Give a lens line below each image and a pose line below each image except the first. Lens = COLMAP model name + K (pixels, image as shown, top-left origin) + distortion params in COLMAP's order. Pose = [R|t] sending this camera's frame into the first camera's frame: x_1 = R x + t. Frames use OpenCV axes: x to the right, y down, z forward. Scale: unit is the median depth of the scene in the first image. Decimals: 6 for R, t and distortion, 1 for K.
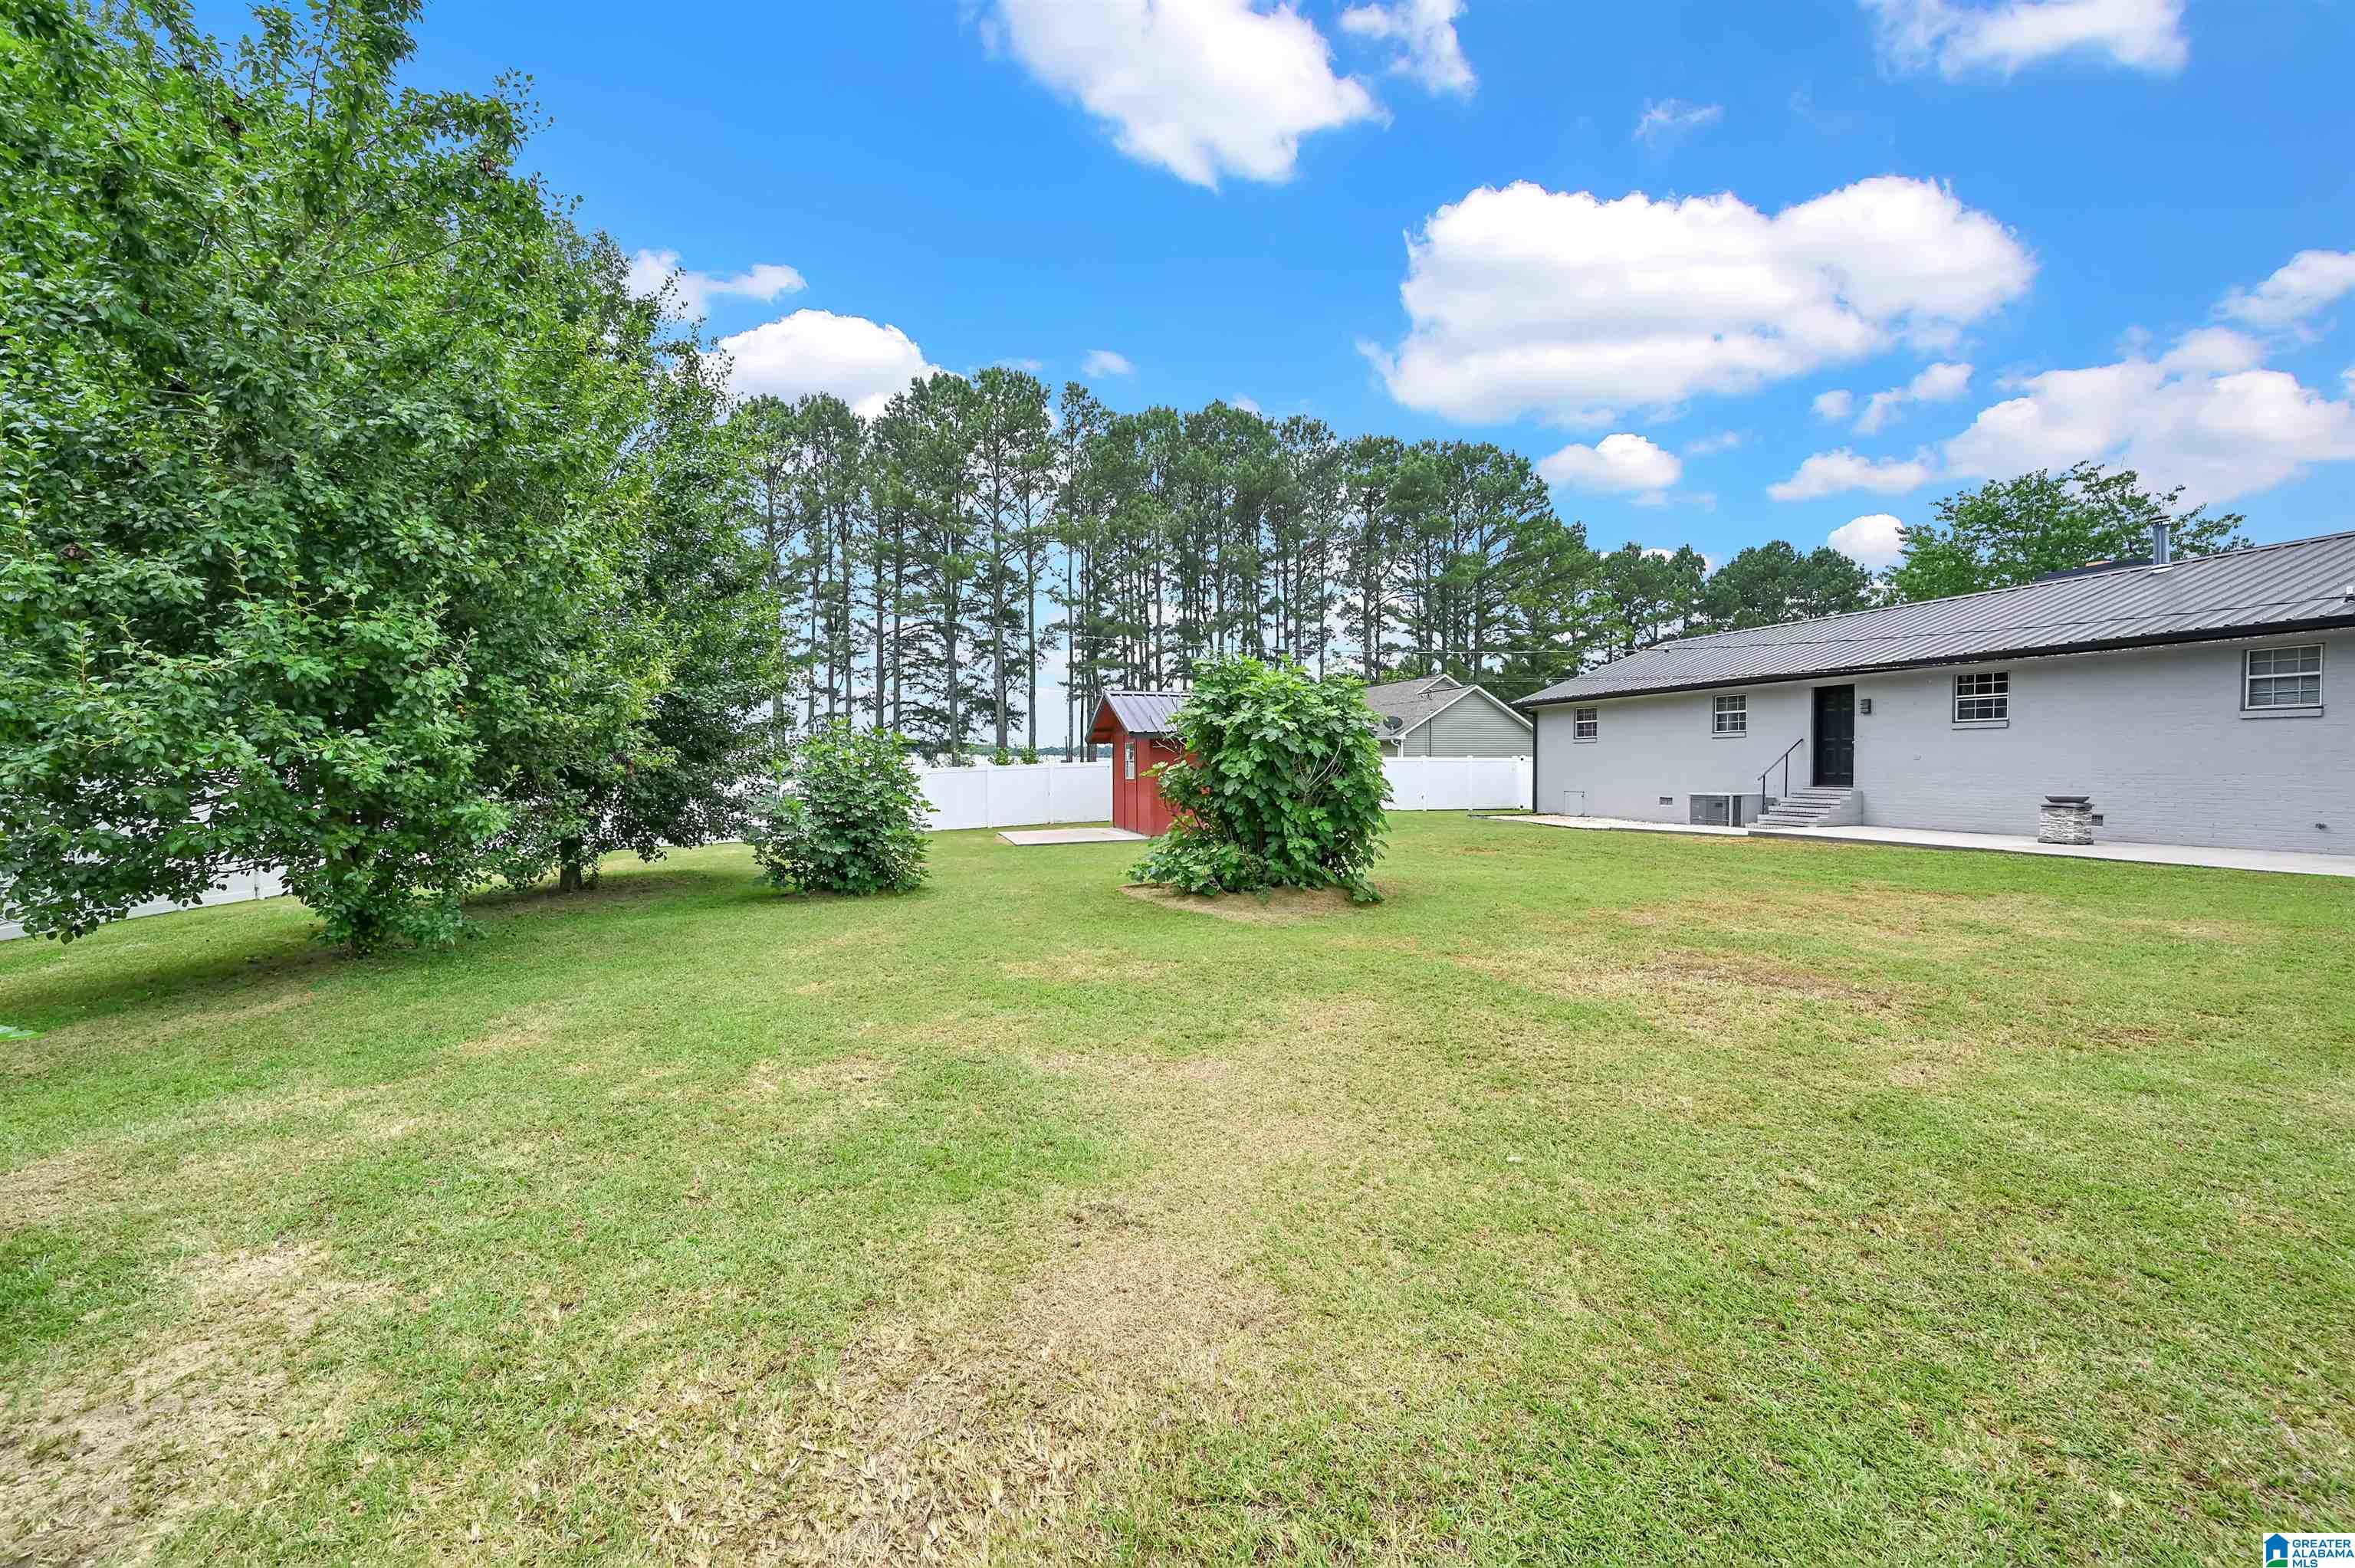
lens RADIAL K [[917.4, 0, 1177.5], [0, 917.4, 784.0], [0, 0, 1]] dist [-0.000002, -0.000287]
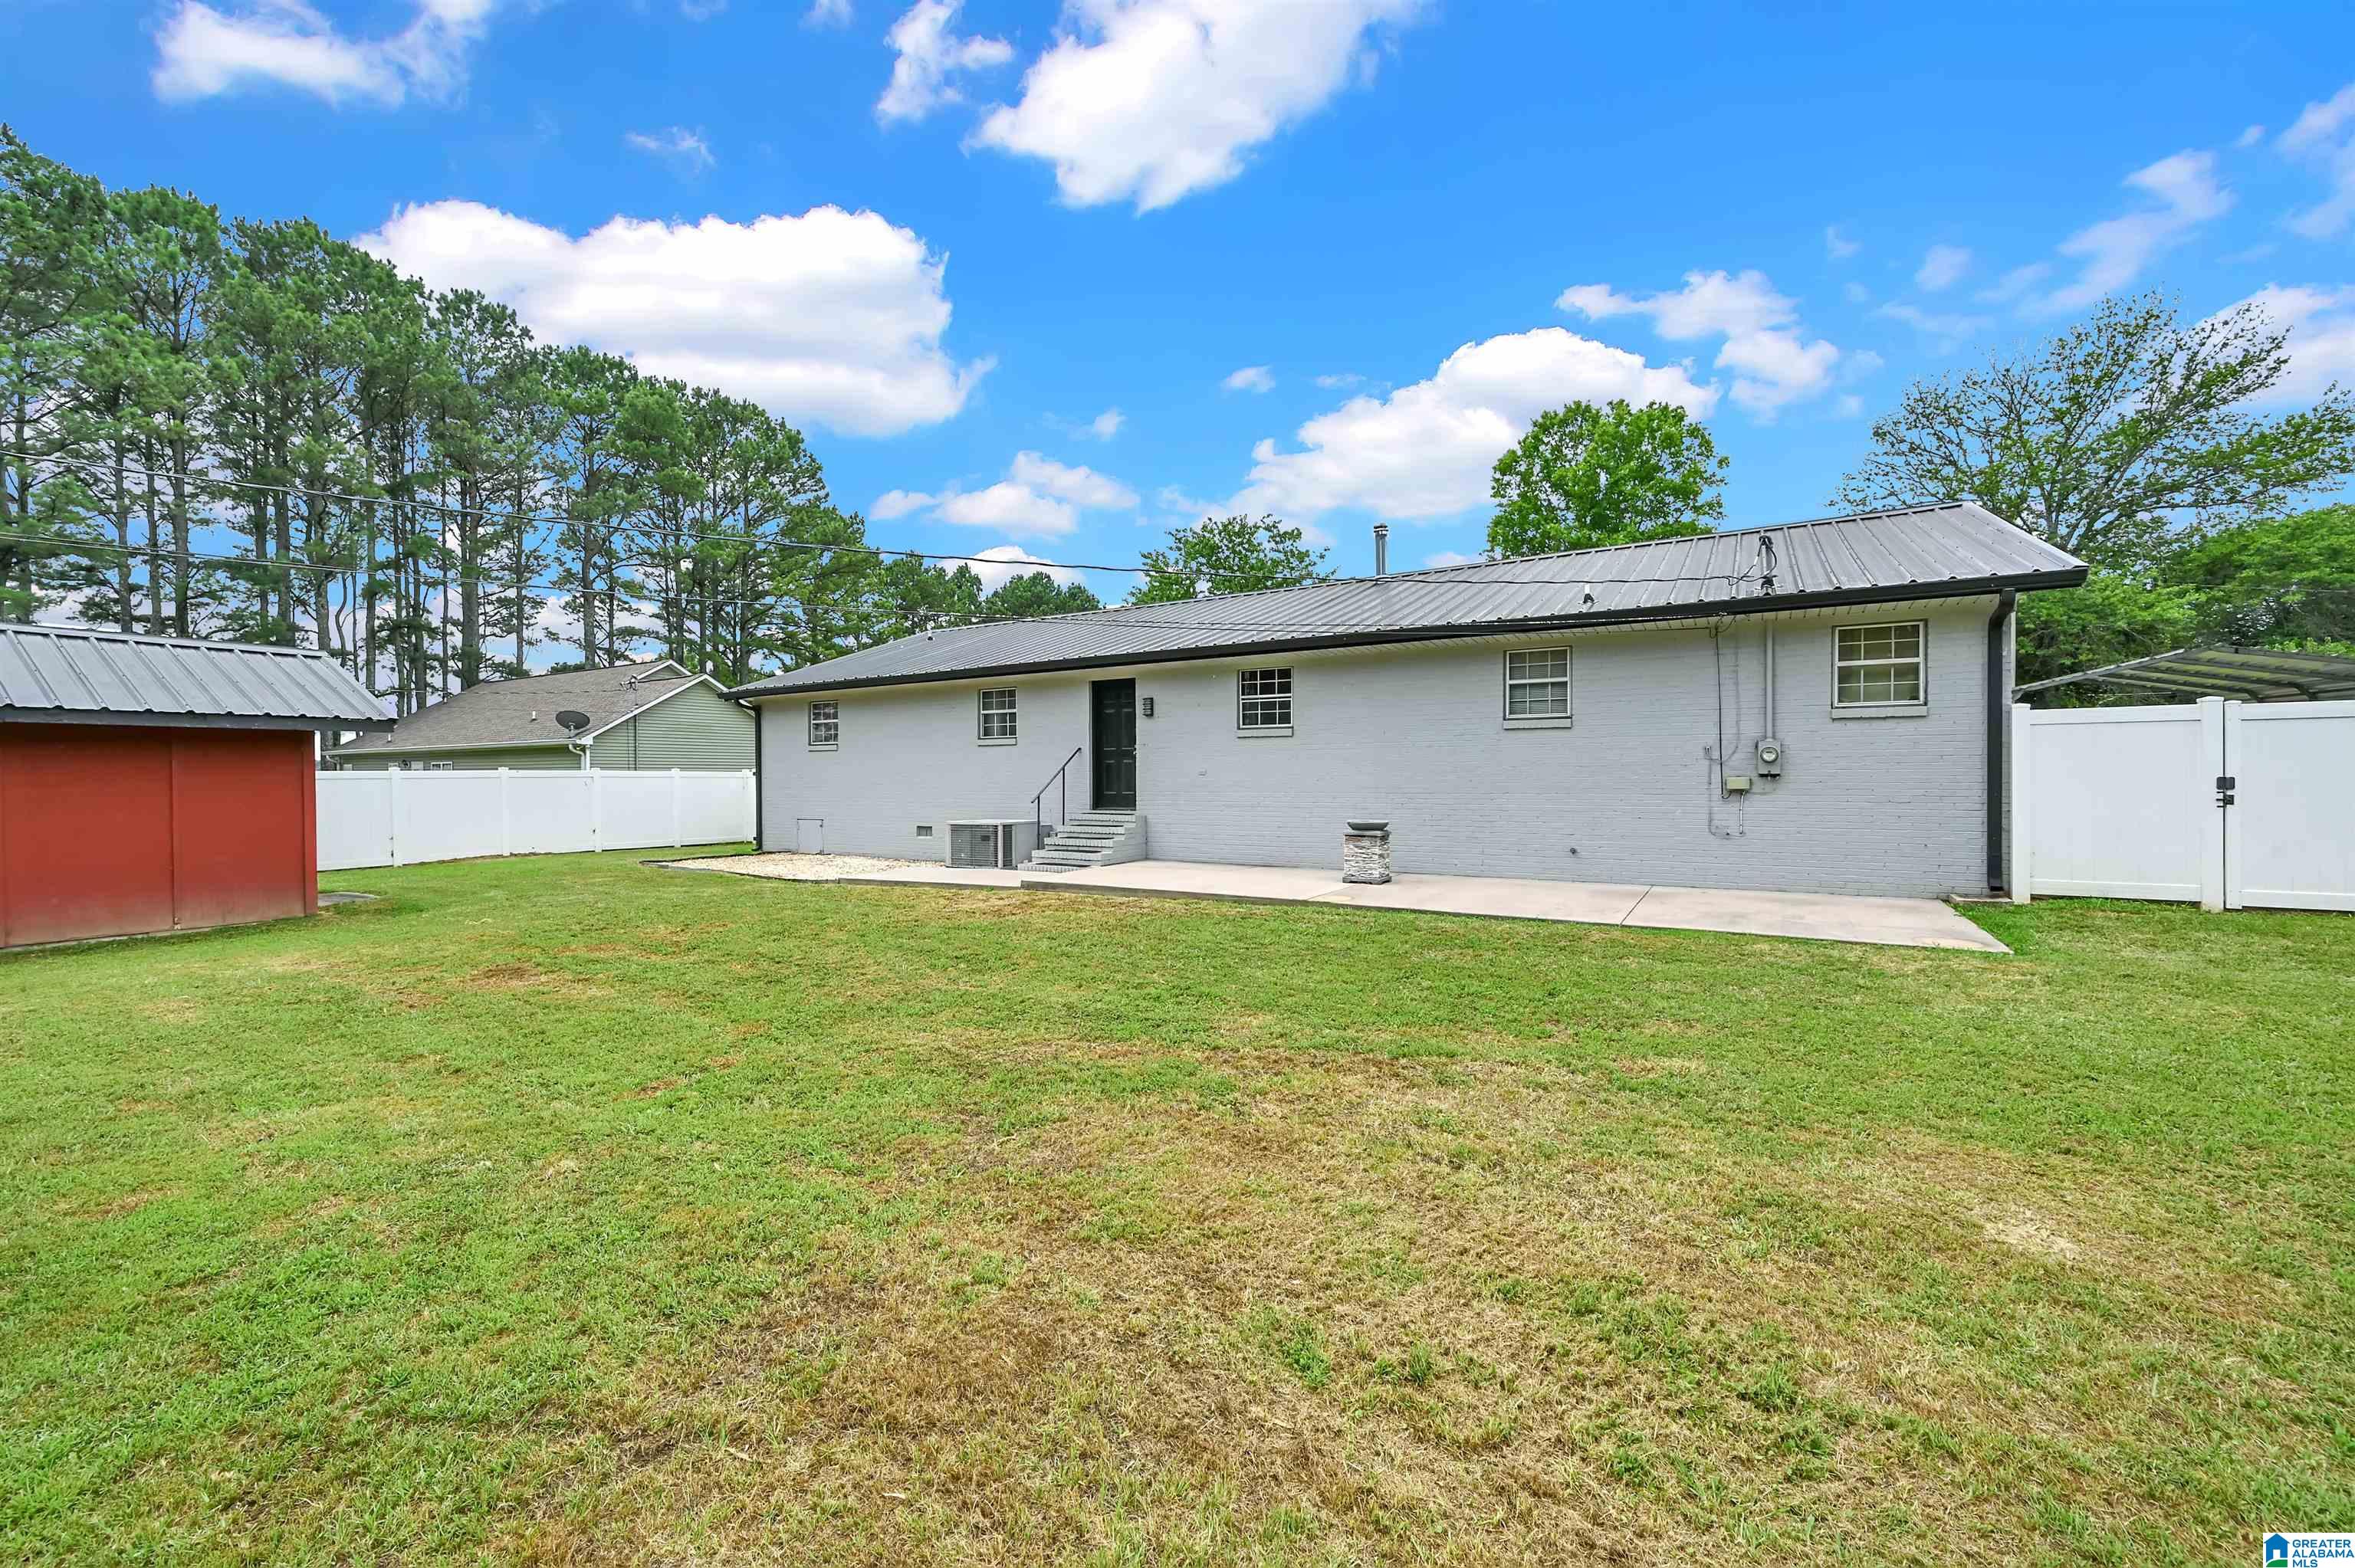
lens RADIAL K [[917.4, 0, 1177.5], [0, 917.4, 784.0], [0, 0, 1]] dist [-0.000002, -0.000287]
pose [[0.748462, -0.006510, 0.663146, 0.164421], [0.016582, 0.999823, -0.008900, -0.007673], [-0.662971, 0.017658, 0.748437, 0.262605]]
